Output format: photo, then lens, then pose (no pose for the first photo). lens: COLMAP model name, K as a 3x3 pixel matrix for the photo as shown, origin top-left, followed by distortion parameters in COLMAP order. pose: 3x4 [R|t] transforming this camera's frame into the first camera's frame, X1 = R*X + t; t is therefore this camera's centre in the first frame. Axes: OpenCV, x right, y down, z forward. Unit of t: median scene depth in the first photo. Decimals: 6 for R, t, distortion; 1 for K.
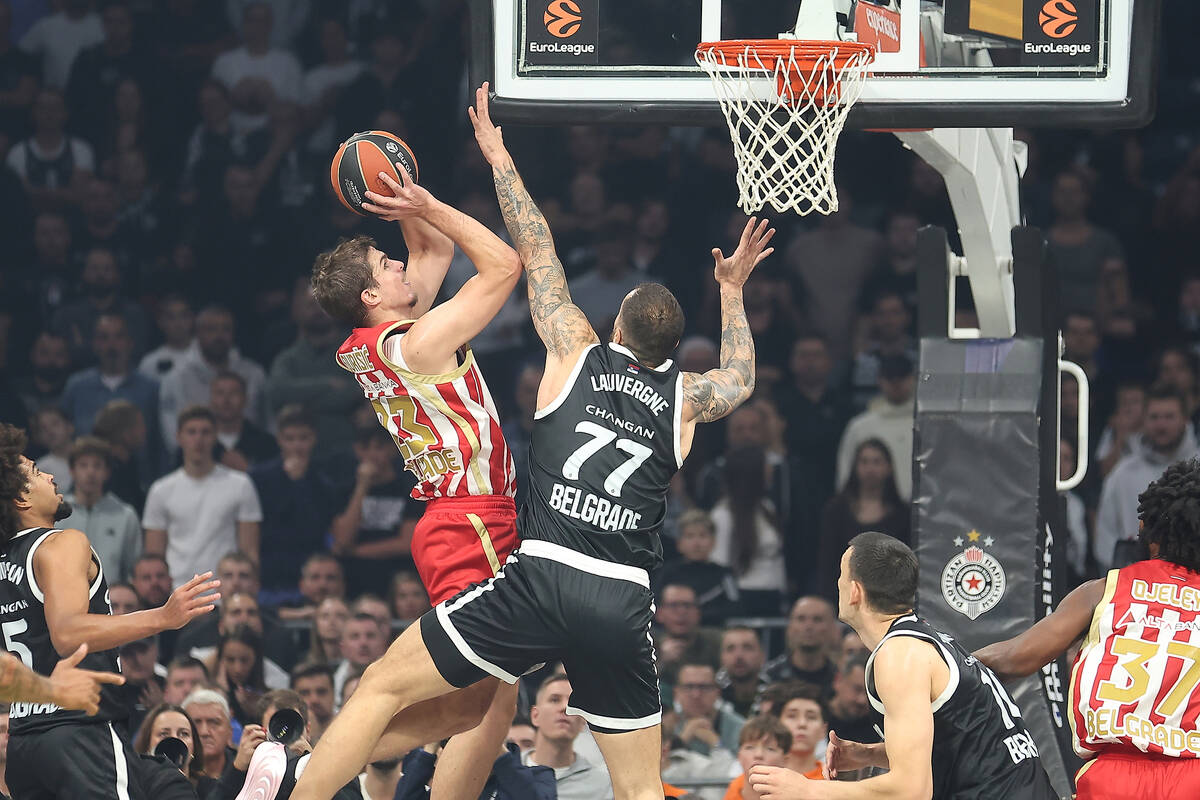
lens RADIAL K [[6905.4, 0, 599.3], [0, 6905.4, 399.6], [0, 0, 1]] dist [0.439058, 0.000000]
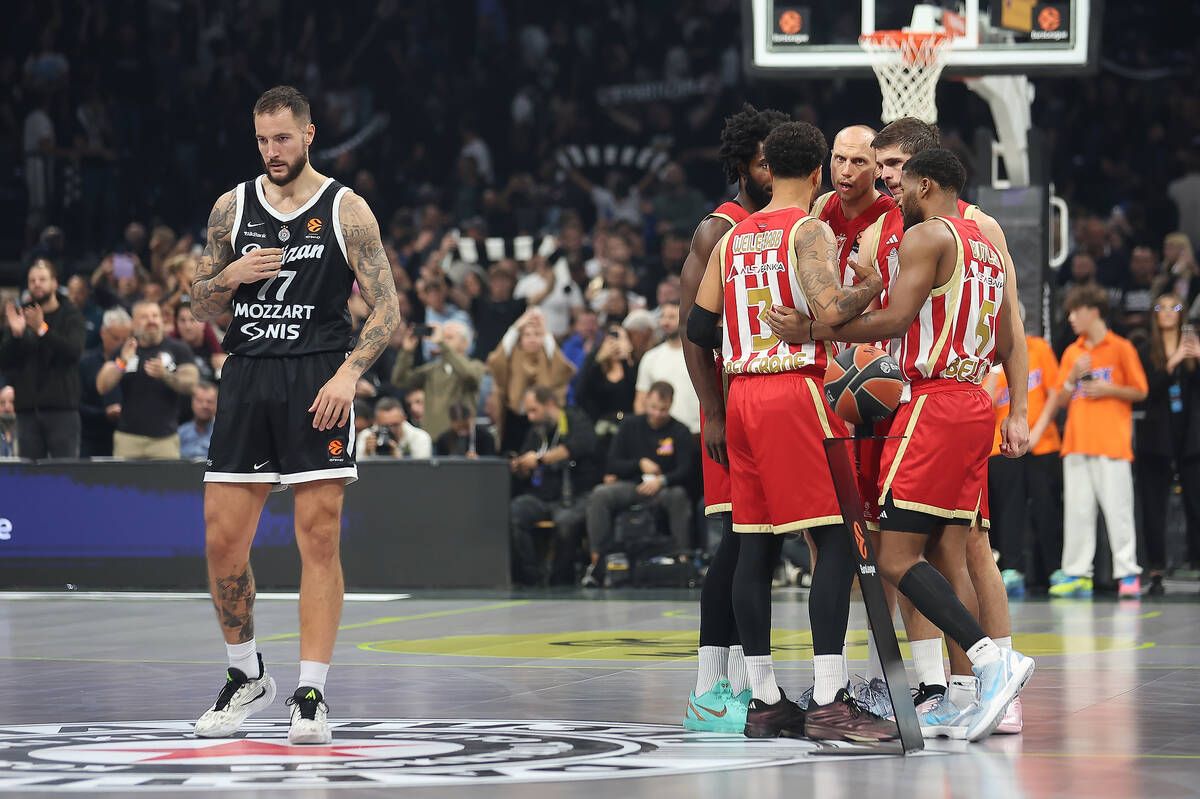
lens RADIAL K [[4933.3, 0, 601.3], [0, 4933.3, 399.7], [0, 0, 1]] dist [-0.070742, 0.000000]
pose [[0.999558, -0.008868, -0.028383, -0.019873], [0.009739, 0.999481, 0.030703, 0.007129], [0.028096, -0.030965, 0.999125, -0.370958]]
